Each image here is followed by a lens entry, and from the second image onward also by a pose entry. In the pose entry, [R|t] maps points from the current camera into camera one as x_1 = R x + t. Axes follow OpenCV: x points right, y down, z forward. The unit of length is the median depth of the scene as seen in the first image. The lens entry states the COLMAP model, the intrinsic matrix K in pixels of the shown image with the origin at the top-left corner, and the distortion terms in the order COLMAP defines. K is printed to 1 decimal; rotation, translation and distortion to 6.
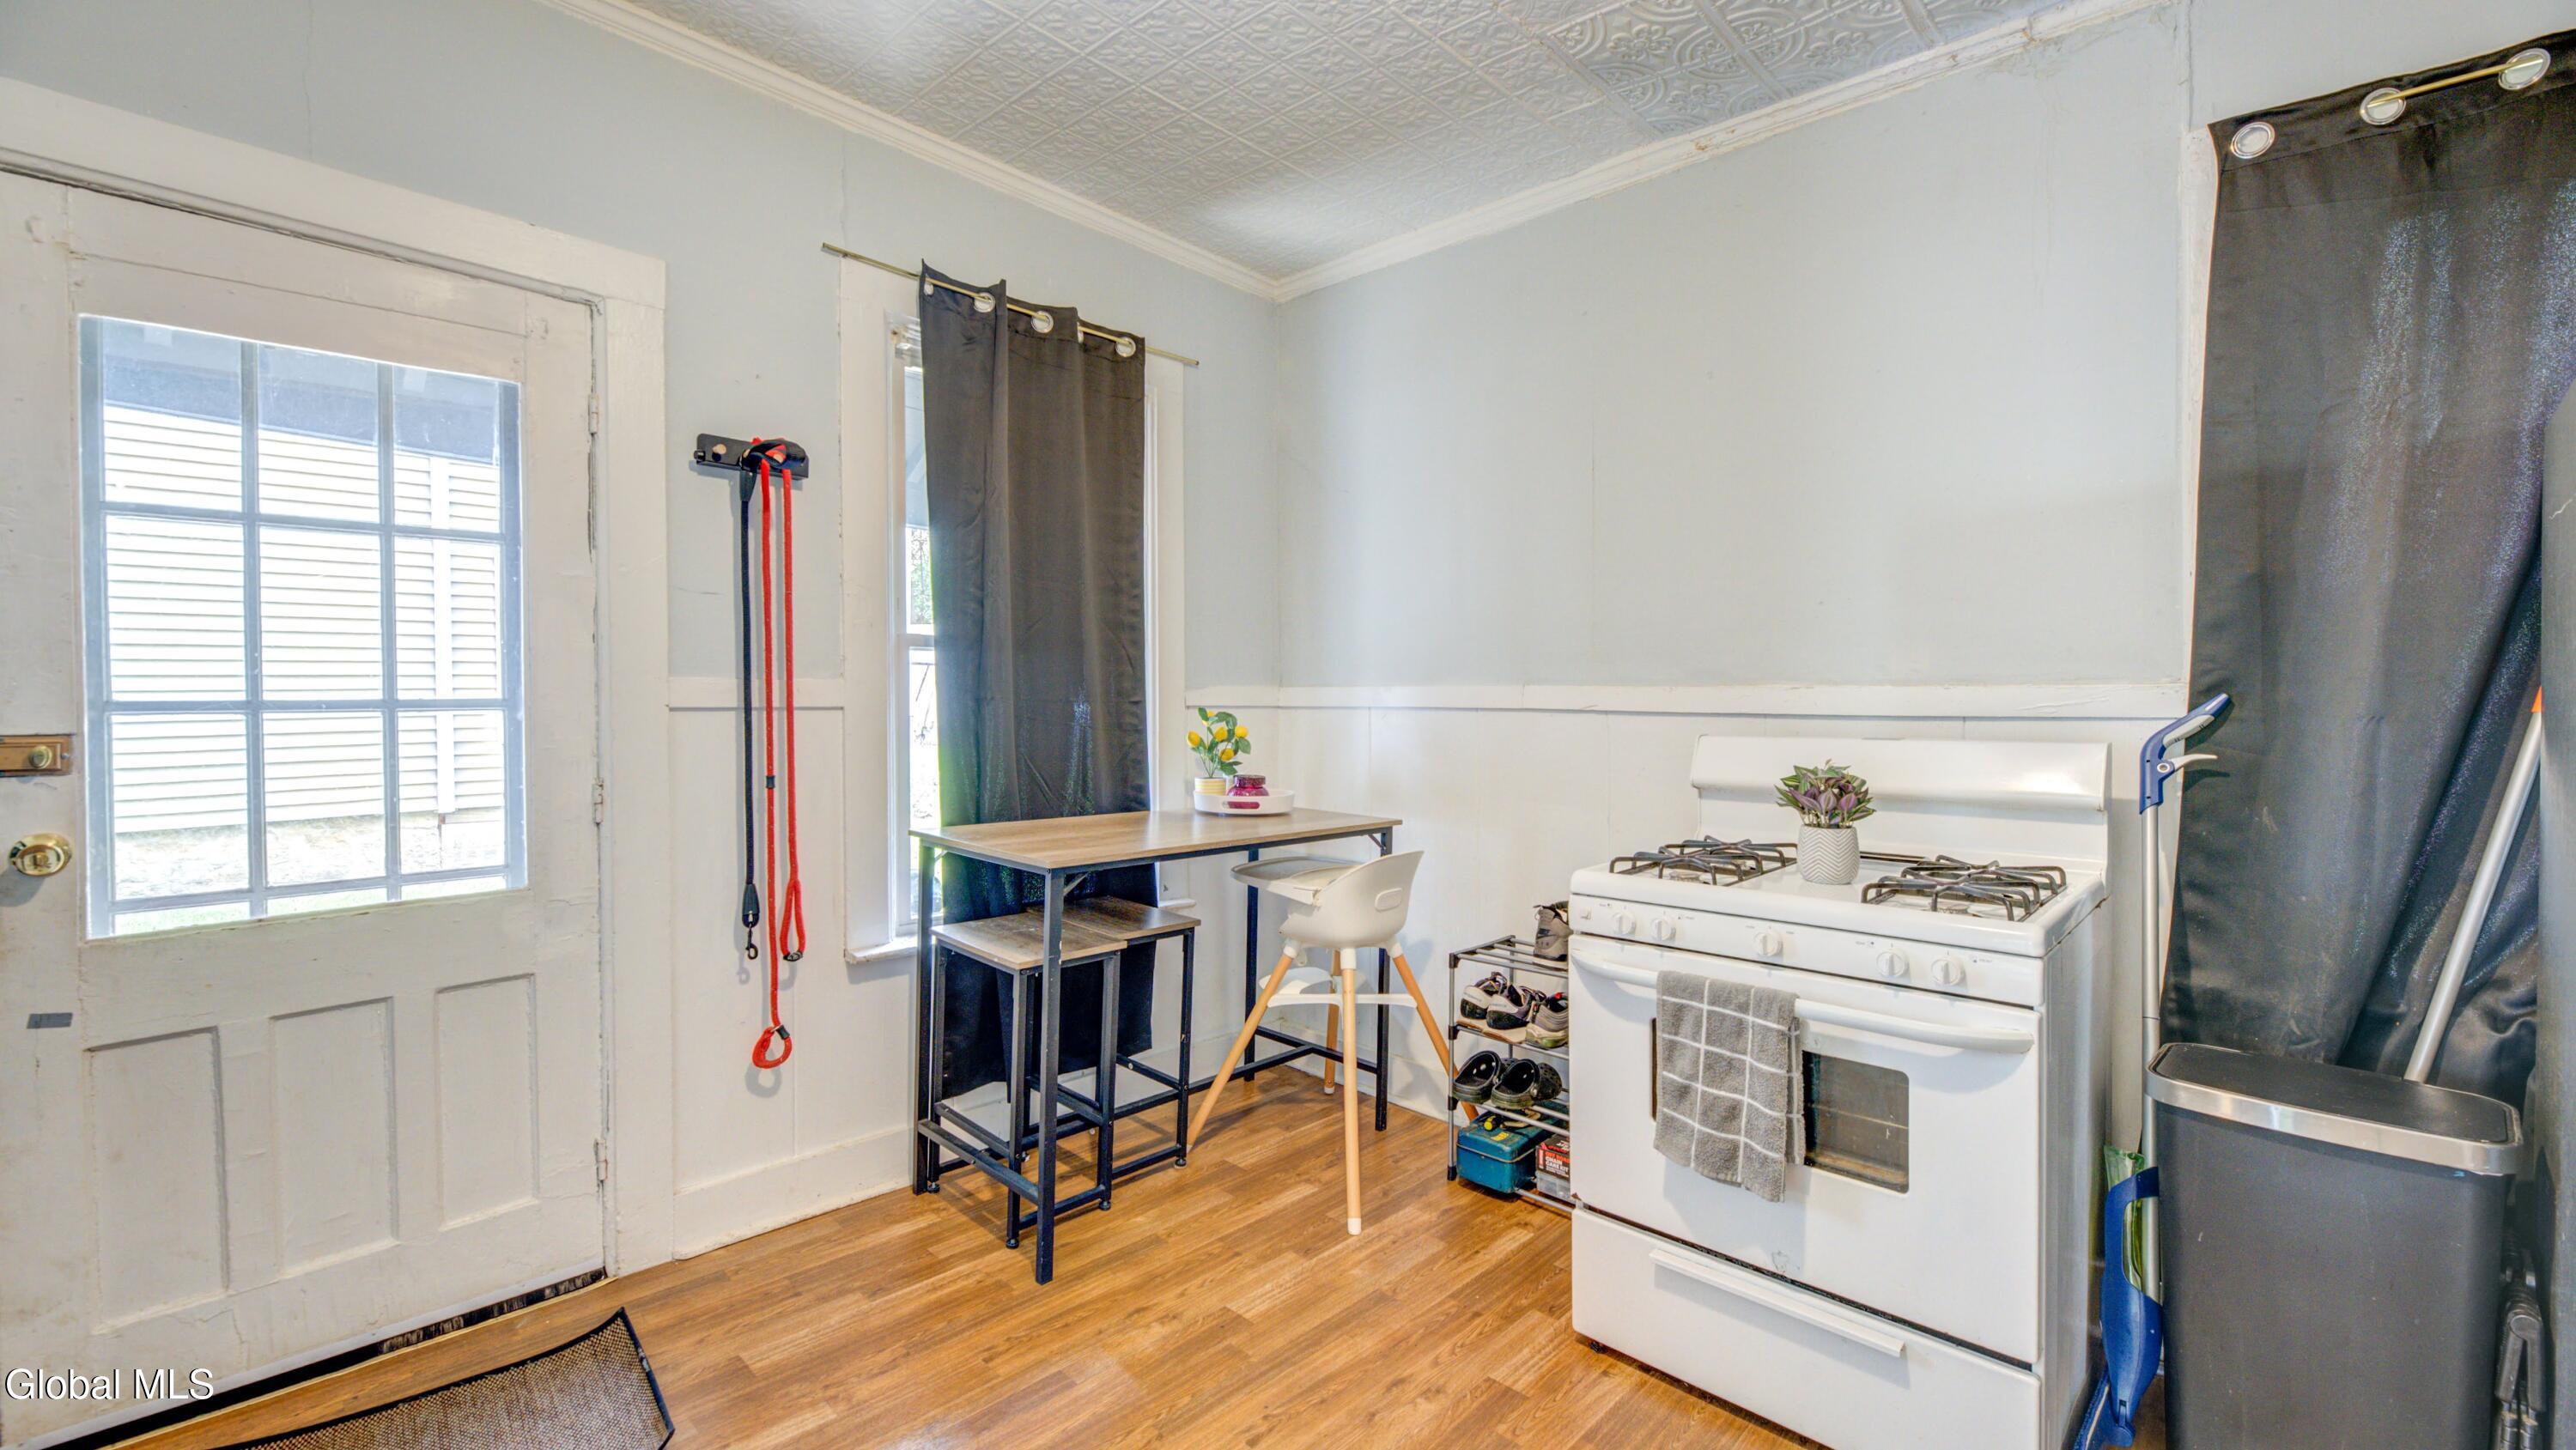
lens RADIAL K [[1130.4, 0, 1291.2], [0, 1130.4, 719.3], [0, 0, 1]] dist [0.000131, -0.000218]
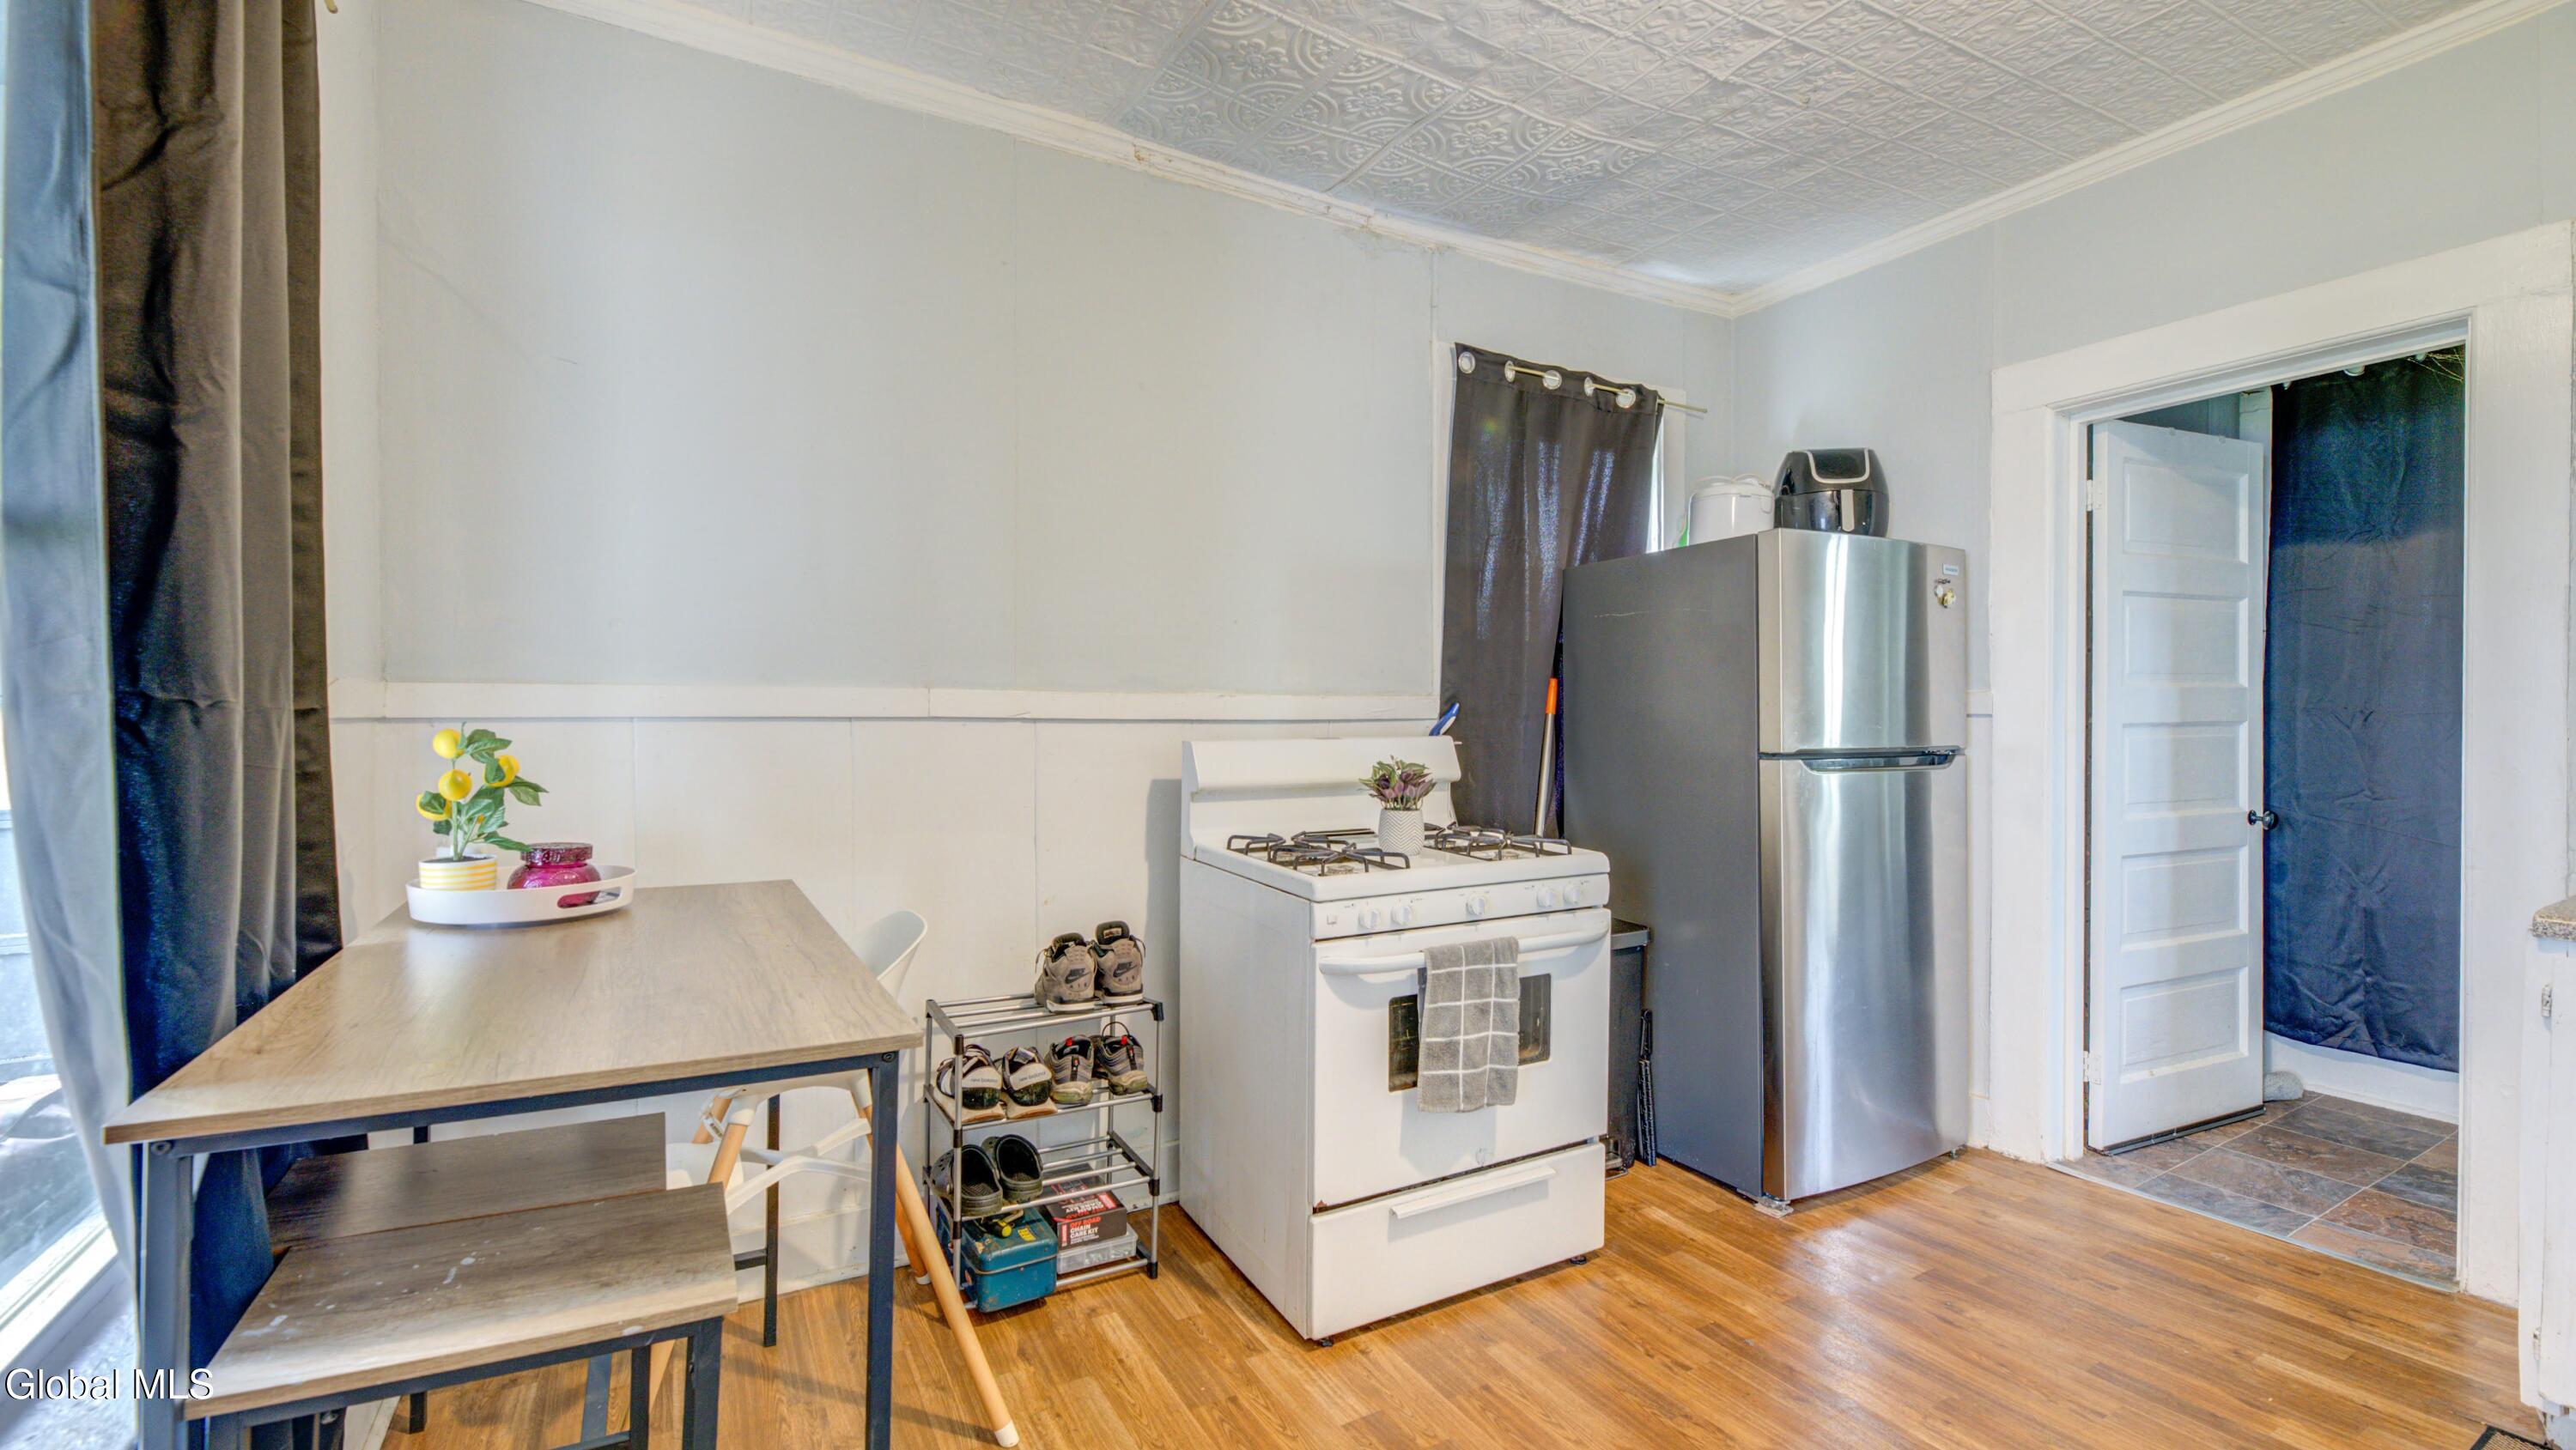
lens RADIAL K [[1130.4, 0, 1290.4], [0, 1130.4, 719.2], [0, 0, 1]] dist [0.000131, -0.000218]
pose [[0.249885, -0.009710, 0.968227, -0.728657], [0.013899, 0.999883, 0.006440, -0.013170], [-0.968176, 0.011848, 0.249991, 0.781320]]
